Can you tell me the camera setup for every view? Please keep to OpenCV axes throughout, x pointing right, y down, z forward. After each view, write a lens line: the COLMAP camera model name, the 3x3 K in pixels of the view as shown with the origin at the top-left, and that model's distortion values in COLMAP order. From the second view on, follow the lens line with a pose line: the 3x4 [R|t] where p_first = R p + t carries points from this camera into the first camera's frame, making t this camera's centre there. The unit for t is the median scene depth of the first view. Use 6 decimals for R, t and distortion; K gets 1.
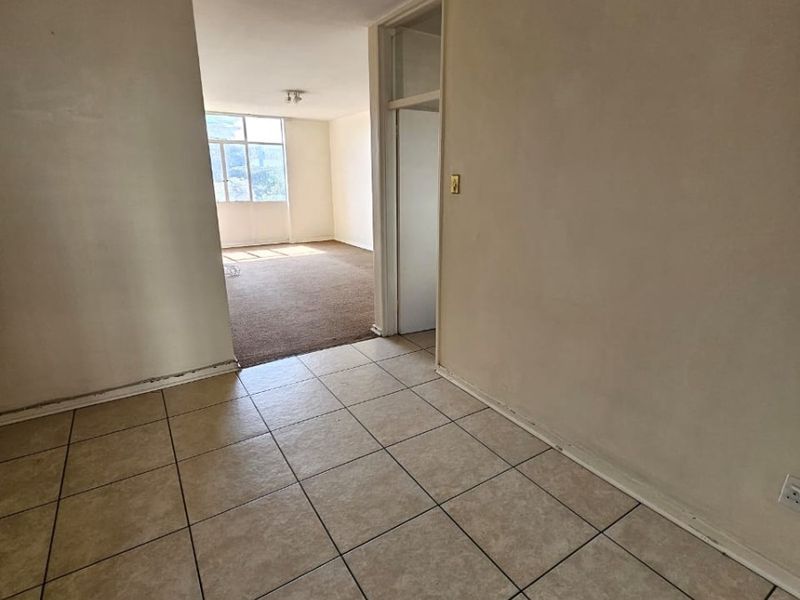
lens RADIAL K [[423.5, 0, 400.0], [0, 423.5, 300.0], [0, 0, 1]] dist [0.000016, -0.000410]
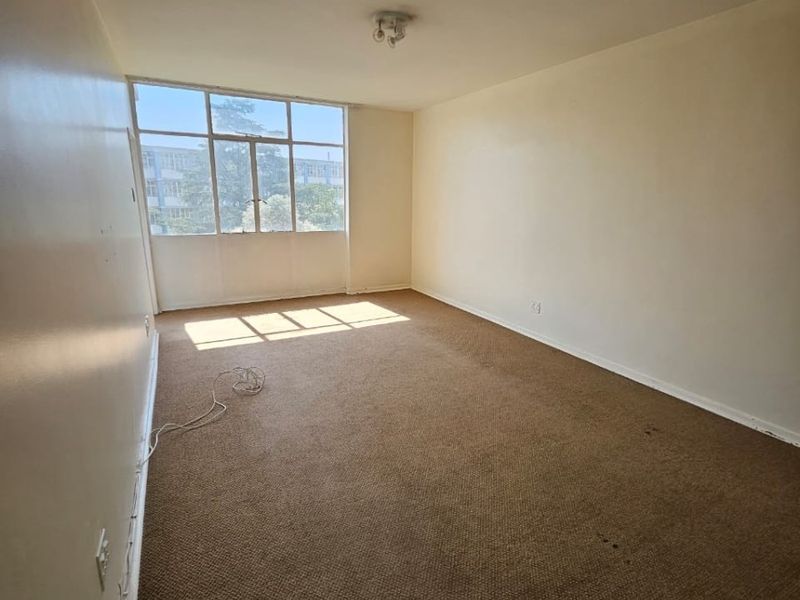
lens RADIAL K [[423.5, 0, 400.0], [0, 423.5, 300.0], [0, 0, 1]] dist [0.000016, -0.000410]
pose [[0.995908, 0.034282, -0.083618, -0.127457], [-0.037730, 0.998487, -0.040009, -0.104972], [0.082119, 0.043000, 0.995694, 0.361436]]
